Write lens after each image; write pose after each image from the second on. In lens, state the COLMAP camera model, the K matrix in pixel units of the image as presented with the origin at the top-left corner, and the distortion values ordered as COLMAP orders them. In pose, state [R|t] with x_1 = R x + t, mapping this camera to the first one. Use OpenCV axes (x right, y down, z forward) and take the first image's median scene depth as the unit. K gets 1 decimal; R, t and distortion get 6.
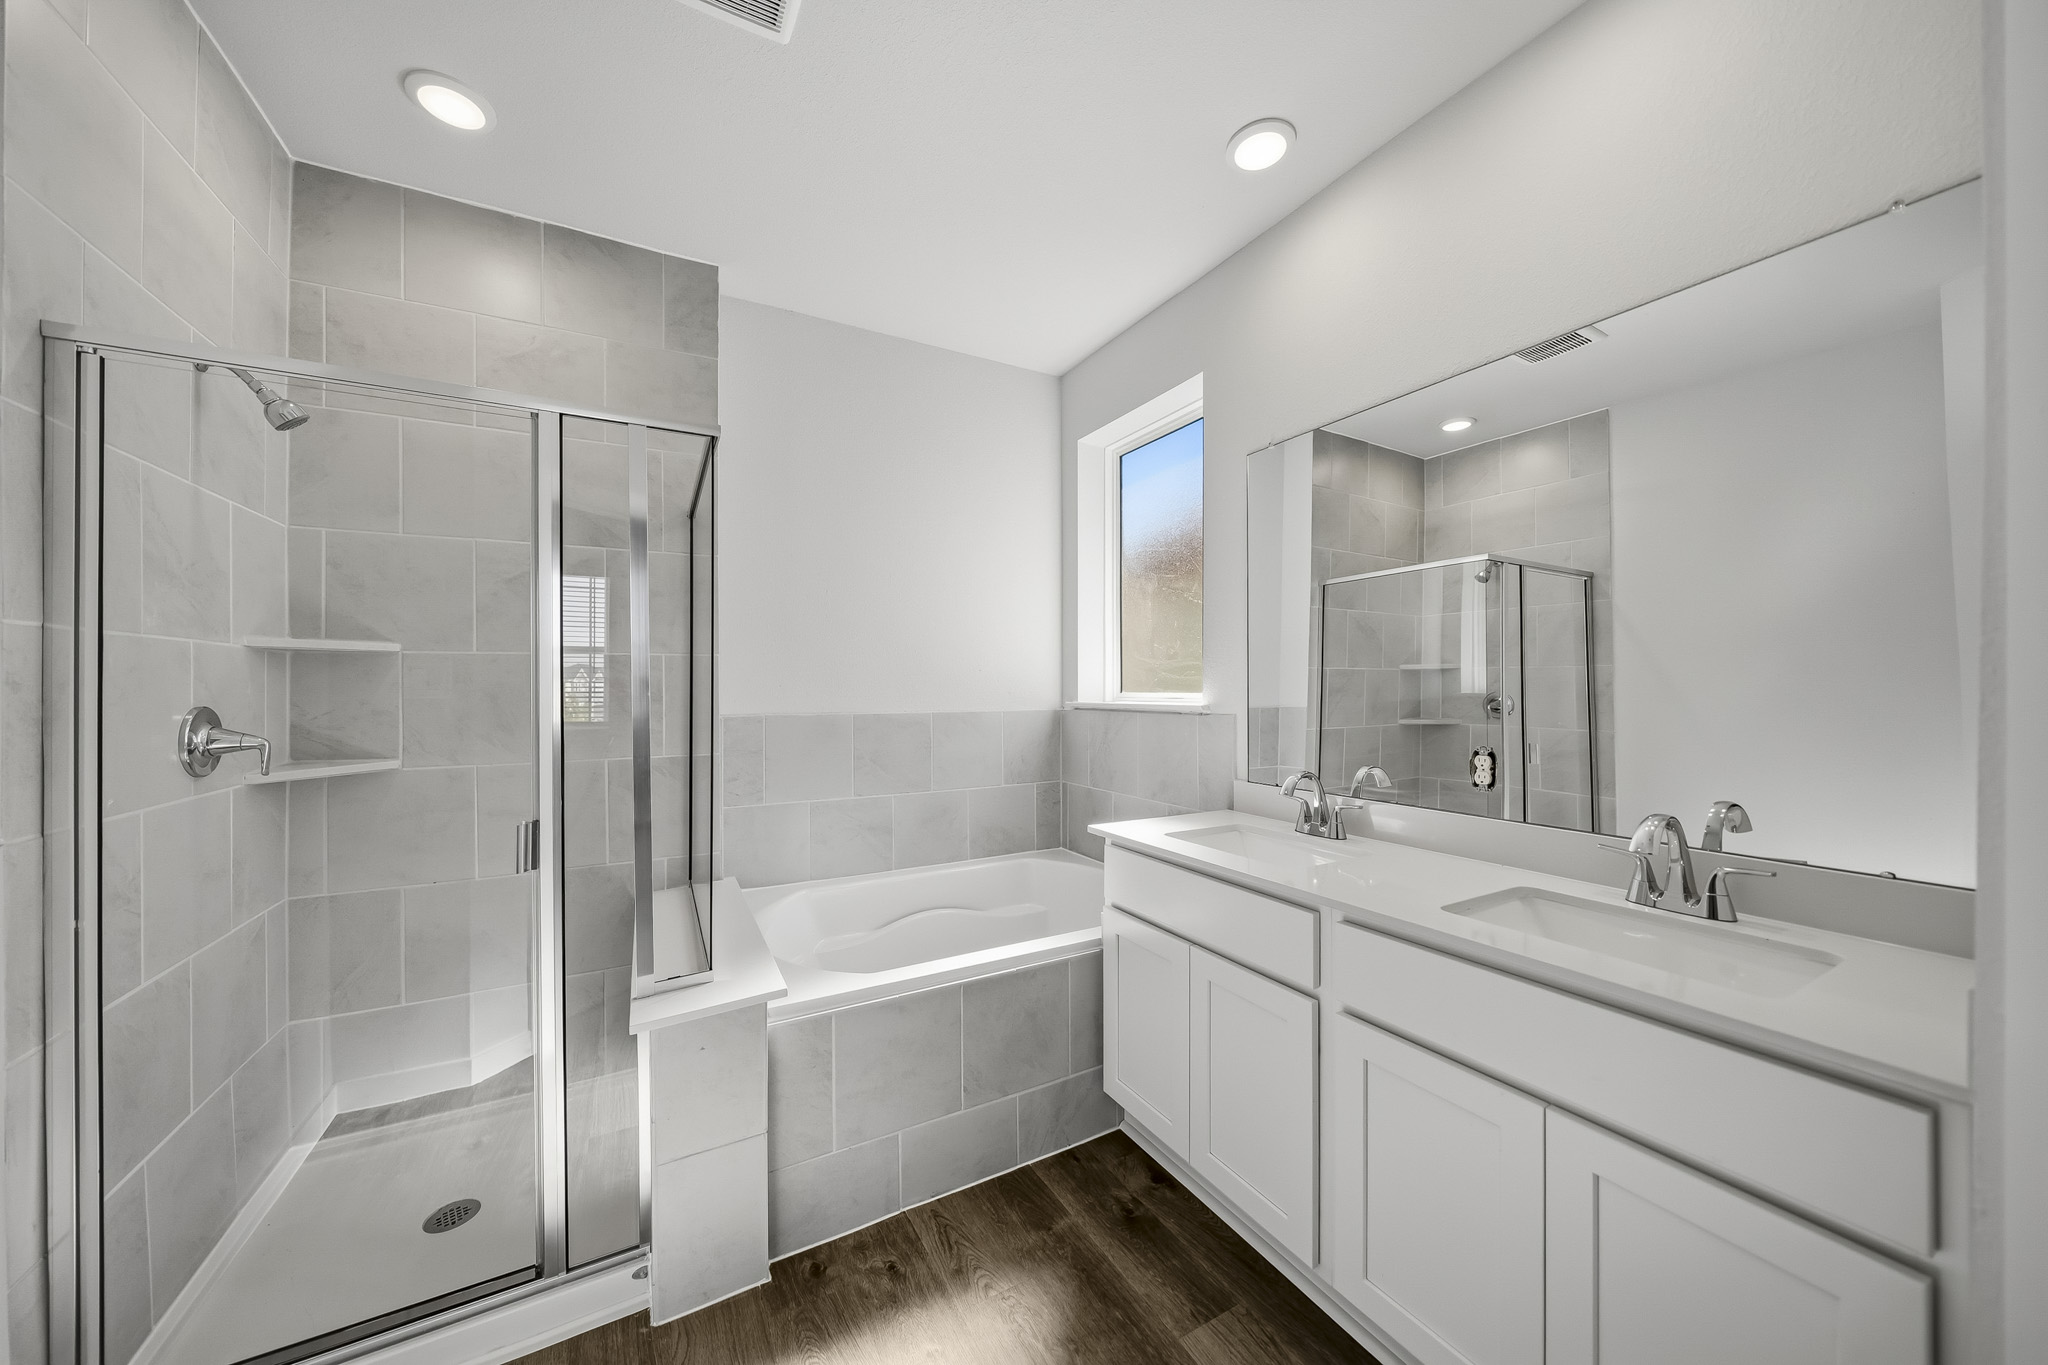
lens RADIAL K [[702.5, 0, 1018.2], [0, 702.5, 680.3], [0, 0, 1]] dist [-0.003892, -0.000079]
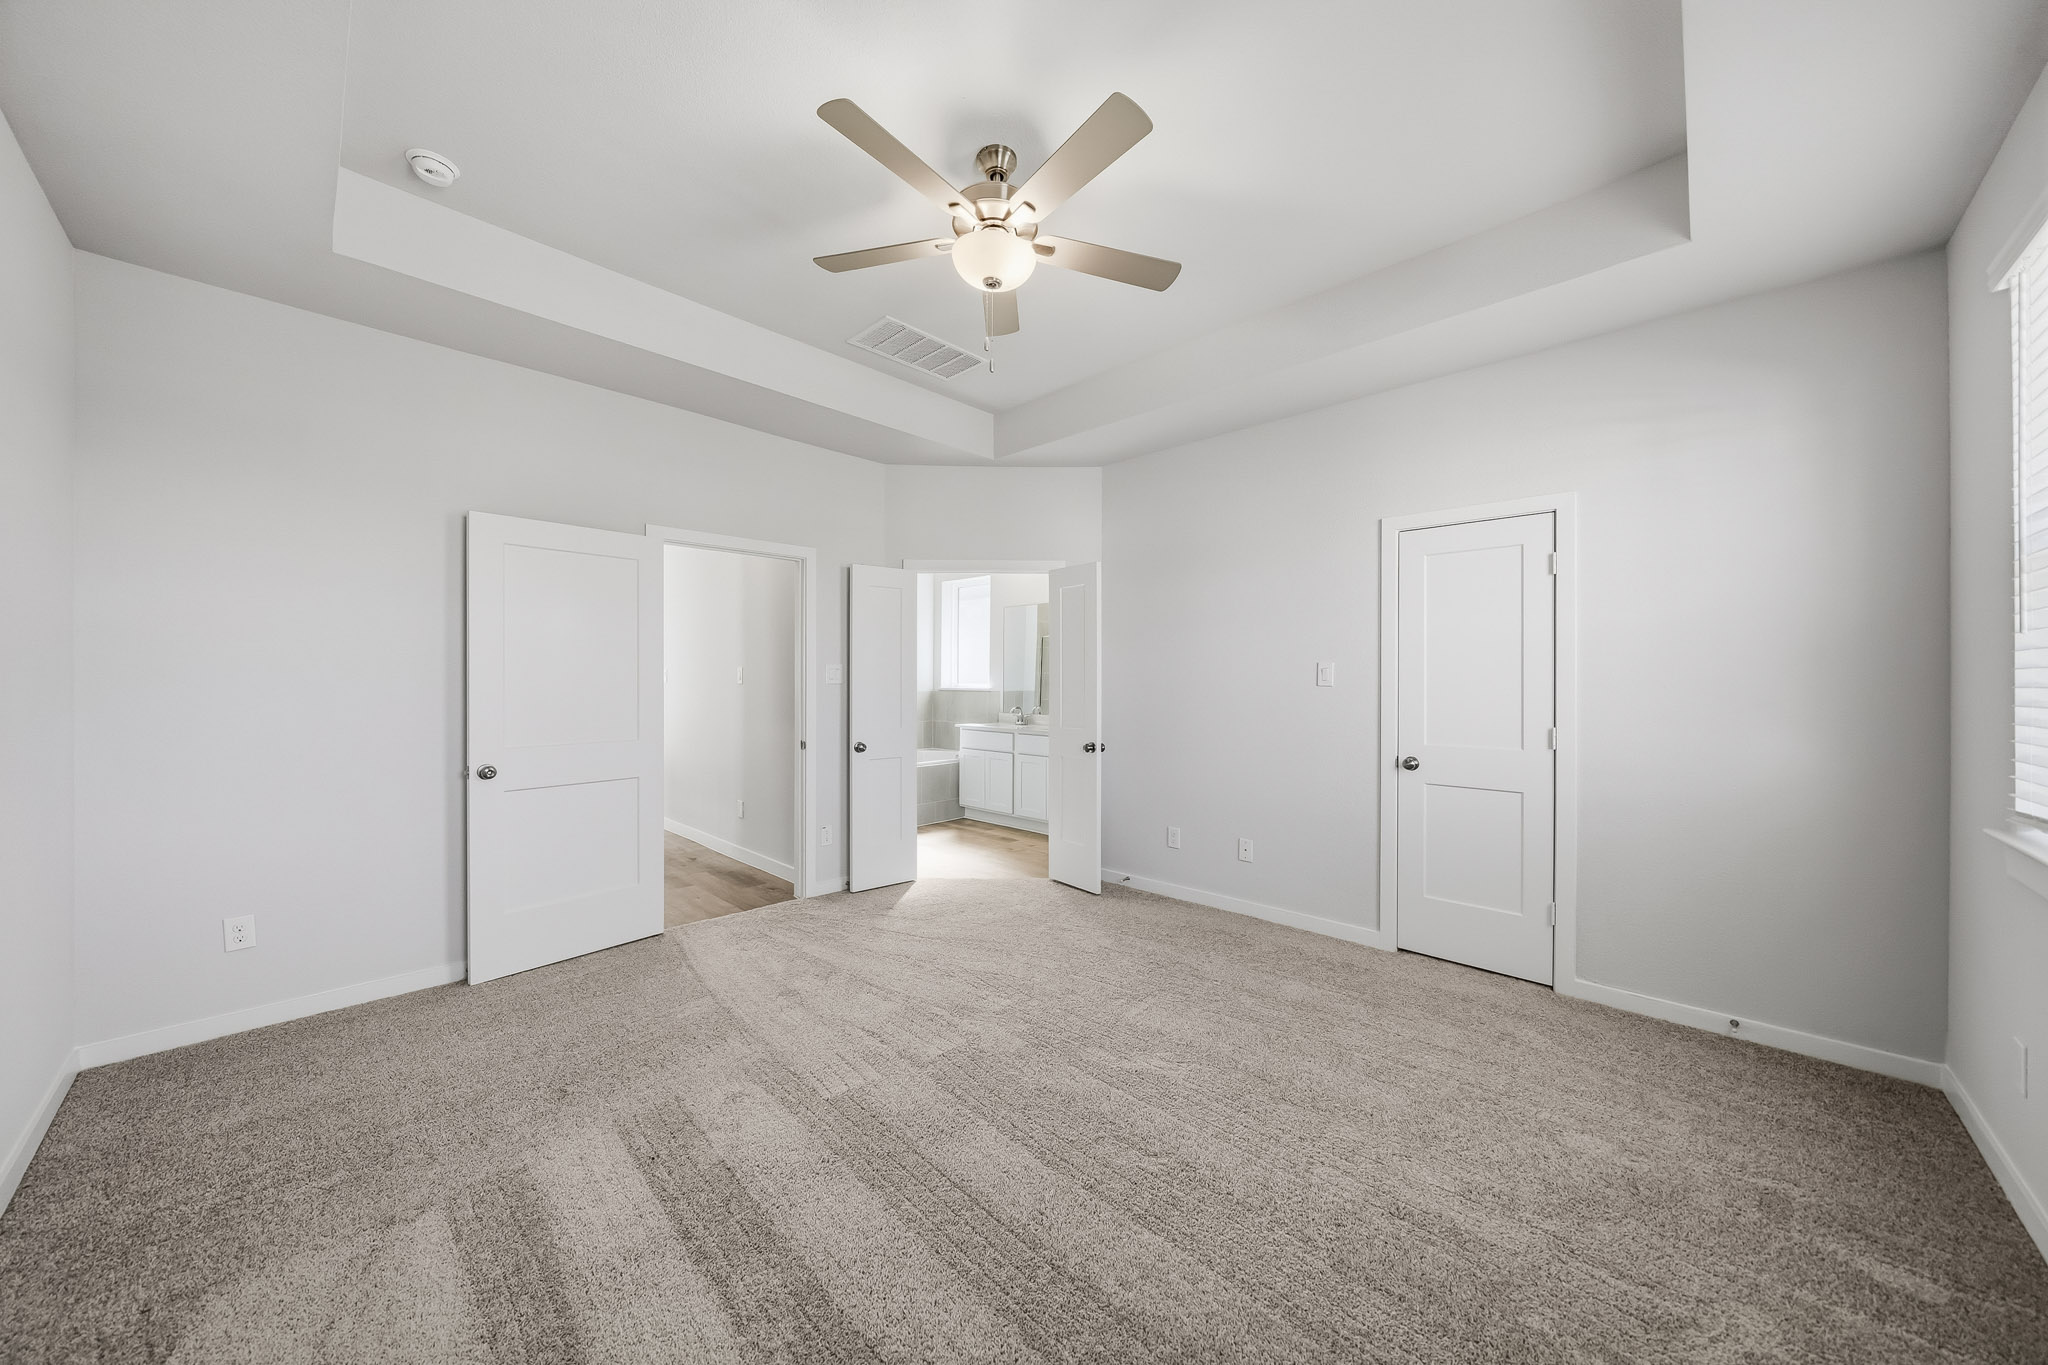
lens RADIAL K [[702.5, 0, 1018.2], [0, 702.5, 680.3], [0, 0, 1]] dist [-0.003892, -0.000079]
pose [[0.955272, 0.005318, 0.295682, -0.576548], [-0.007349, 0.999956, 0.005760, -0.017779], [-0.295639, -0.007676, 0.955269, -2.166607]]
